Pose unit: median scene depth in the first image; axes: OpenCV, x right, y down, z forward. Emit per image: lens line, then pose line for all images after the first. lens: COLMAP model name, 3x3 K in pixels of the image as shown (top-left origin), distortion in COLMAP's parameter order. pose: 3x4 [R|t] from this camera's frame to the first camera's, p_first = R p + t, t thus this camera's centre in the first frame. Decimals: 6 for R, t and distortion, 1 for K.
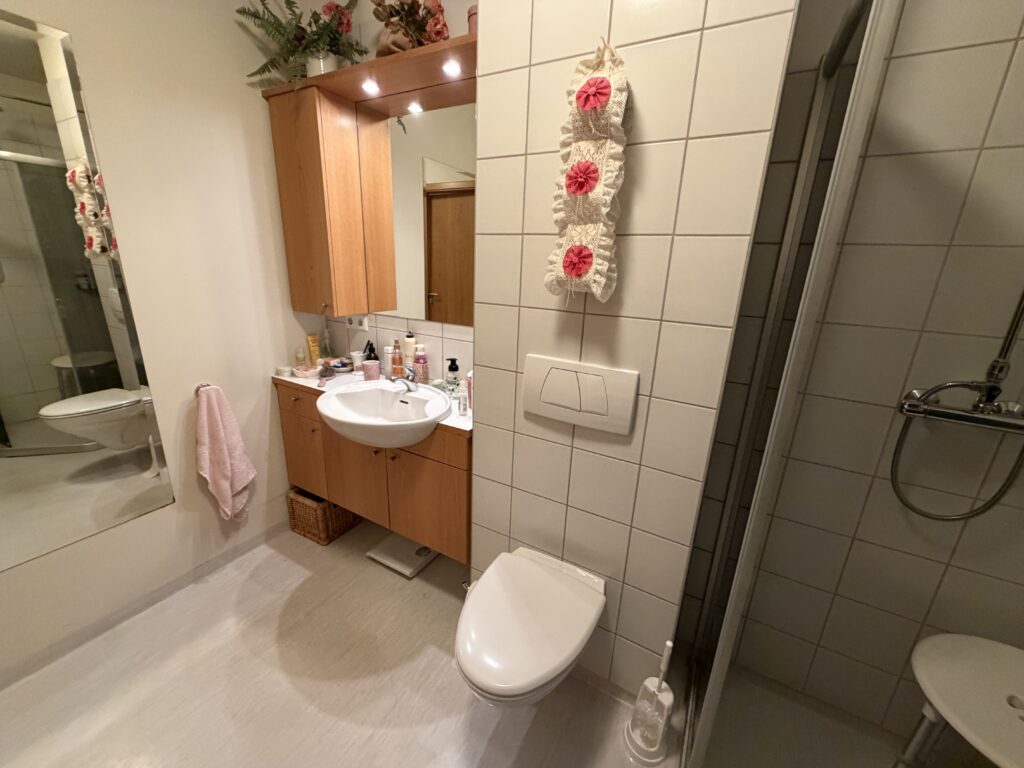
lens RADIAL K [[407.8, 0, 512.0], [0, 407.8, 381.9], [0, 0, 1]] dist [-0.000711, 0.000098]
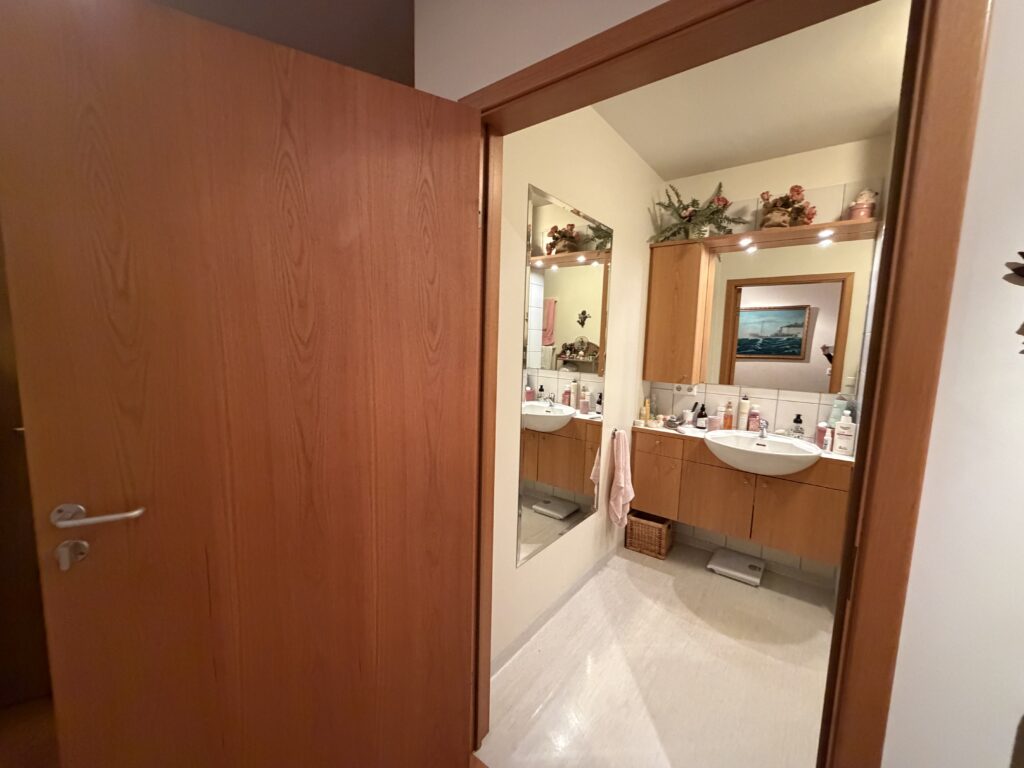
lens RADIAL K [[407.8, 0, 510.6], [0, 407.8, 382.8], [0, 0, 1]] dist [-0.000711, 0.000098]
pose [[0.989501, 0.003167, -0.144489, -0.916040], [-0.029240, 0.983472, -0.178682, 0.115139], [0.141535, 0.181031, 0.973240, -0.521756]]
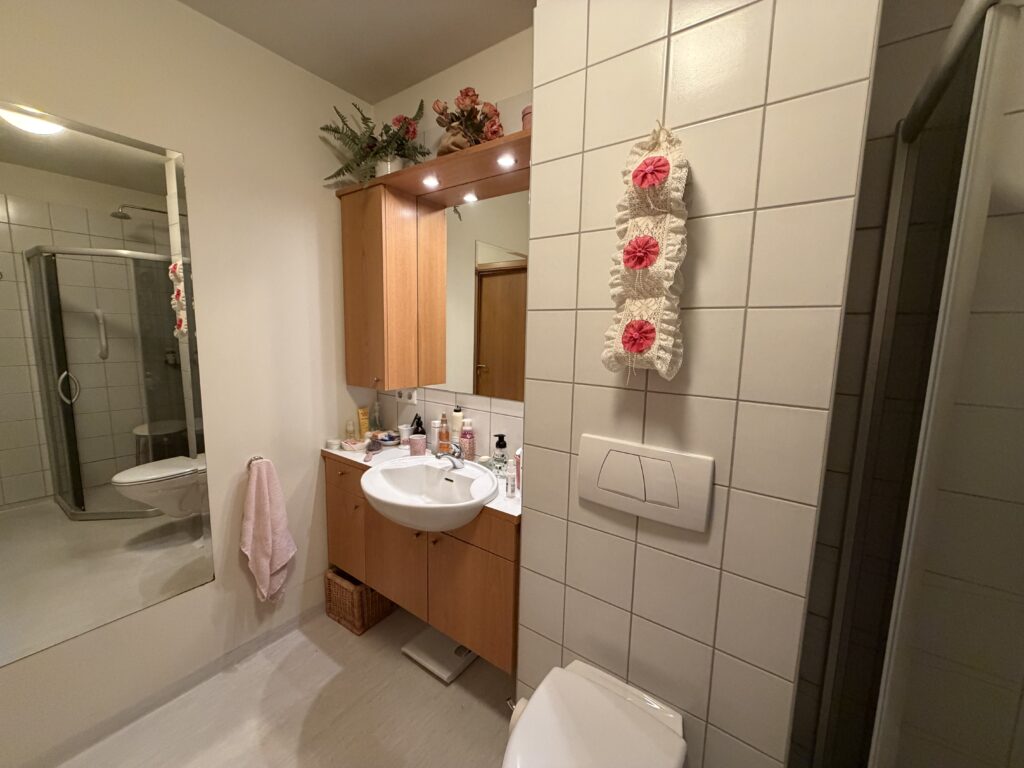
lens RADIAL K [[407.8, 0, 511.2], [0, 407.8, 382.0], [0, 0, 1]] dist [-0.000711, 0.000098]
pose [[0.993853, -0.002163, -0.110688, -0.014459], [-0.016221, 0.986174, -0.164916, -0.021653], [0.109515, 0.165698, 0.980077, 0.045232]]
